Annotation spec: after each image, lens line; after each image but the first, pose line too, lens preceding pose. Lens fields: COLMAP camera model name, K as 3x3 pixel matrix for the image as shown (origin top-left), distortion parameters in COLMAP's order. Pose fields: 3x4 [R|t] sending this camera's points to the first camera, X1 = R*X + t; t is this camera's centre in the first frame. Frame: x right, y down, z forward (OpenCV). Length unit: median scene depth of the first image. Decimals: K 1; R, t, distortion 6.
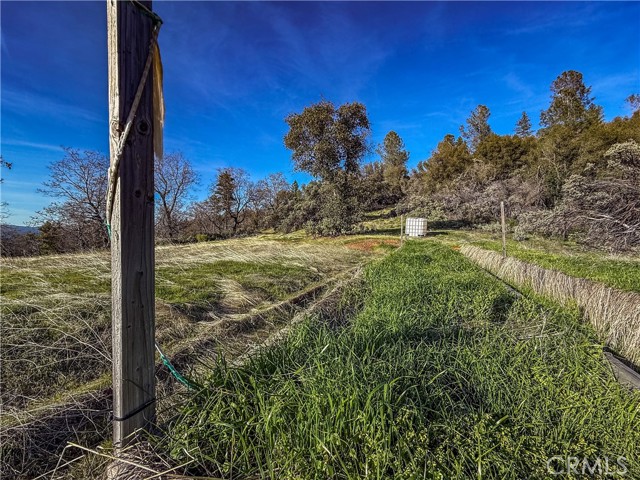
lens RADIAL K [[258.2, 0, 320.0], [0, 258.2, 240.0], [0, 0, 1]] dist [-0.000186, 0.000104]
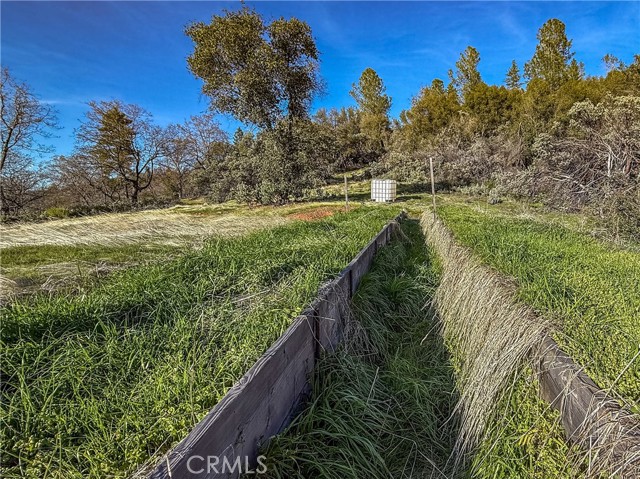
lens RADIAL K [[335.1, 0, 320.0], [0, 335.1, 239.5], [0, 0, 1]] dist [0.002512, -0.000101]
pose [[0.948759, -0.064788, 0.309286, -0.197565], [0.033643, 0.993903, 0.104996, -0.016899], [-0.314203, -0.089210, 0.945155, 0.040481]]
